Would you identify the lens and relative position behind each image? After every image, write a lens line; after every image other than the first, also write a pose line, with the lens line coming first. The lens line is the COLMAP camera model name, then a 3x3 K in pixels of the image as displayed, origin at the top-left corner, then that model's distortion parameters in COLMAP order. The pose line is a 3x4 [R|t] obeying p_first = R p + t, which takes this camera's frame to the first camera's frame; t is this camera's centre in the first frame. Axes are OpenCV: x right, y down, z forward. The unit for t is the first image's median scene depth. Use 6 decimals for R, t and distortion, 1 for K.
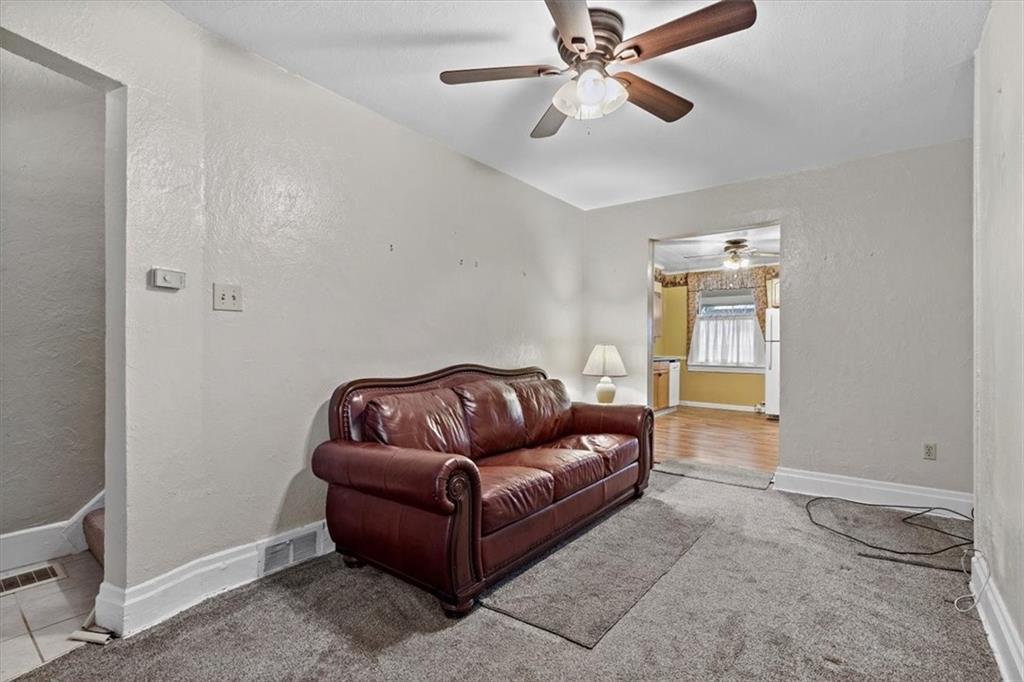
lens RADIAL K [[470.9, 0, 519.2], [0, 470.9, 341.1], [0, 0, 1]] dist [-0.001968, 0.003315]
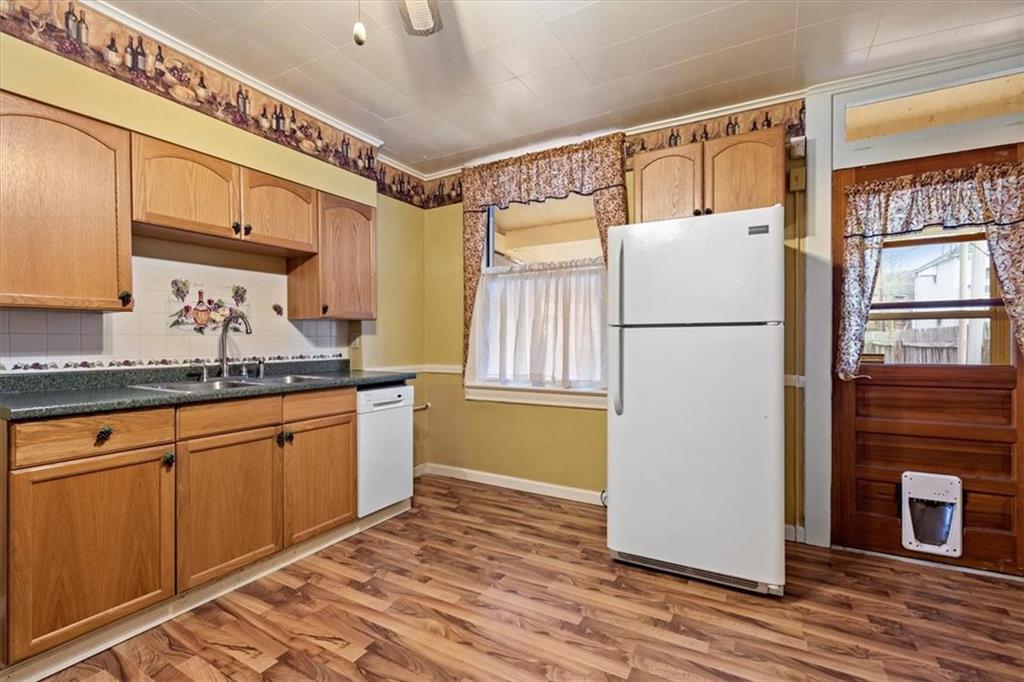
lens RADIAL K [[470.9, 0, 515.5], [0, 470.9, 342.3], [0, 0, 1]] dist [-0.001968, 0.003315]
pose [[0.990000, -0.014582, 0.140309, 0.848491], [0.012375, 0.999786, 0.016592, 0.011595], [-0.140521, -0.014690, 0.989969, 1.404404]]
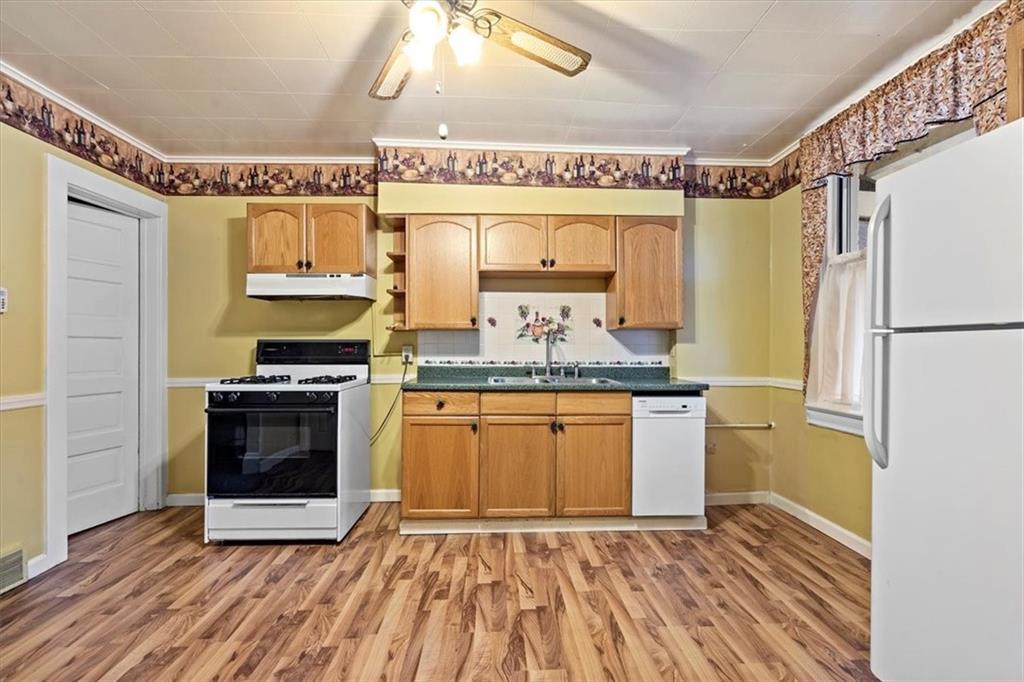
lens RADIAL K [[470.9, 0, 502.7], [0, 470.9, 342.7], [0, 0, 1]] dist [-0.001968, 0.003315]
pose [[0.645134, -0.014495, -0.763932, 1.184499], [0.011125, 0.999892, -0.009578, 0.012330], [0.763989, -0.002319, 0.645225, 1.496476]]
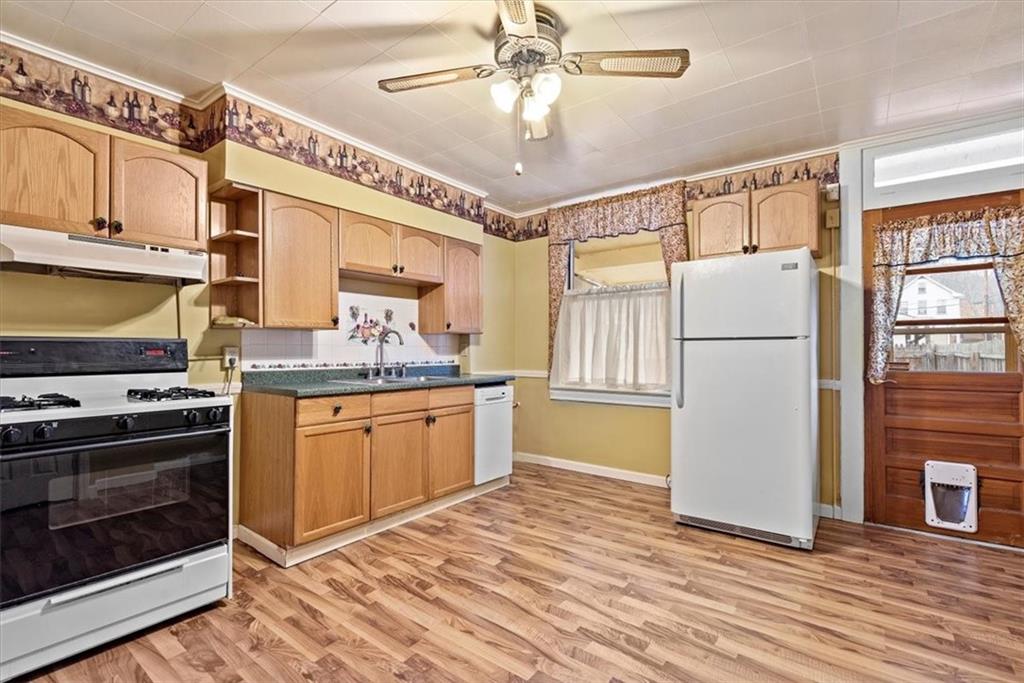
lens RADIAL K [[470.9, 0, 515.1], [0, 470.9, 344.3], [0, 0, 1]] dist [-0.001968, 0.003315]
pose [[0.999894, -0.010304, 0.010260, 0.776909], [0.010322, 0.999945, -0.001724, 0.008849], [-0.010241, 0.001829, 0.999946, 1.186429]]
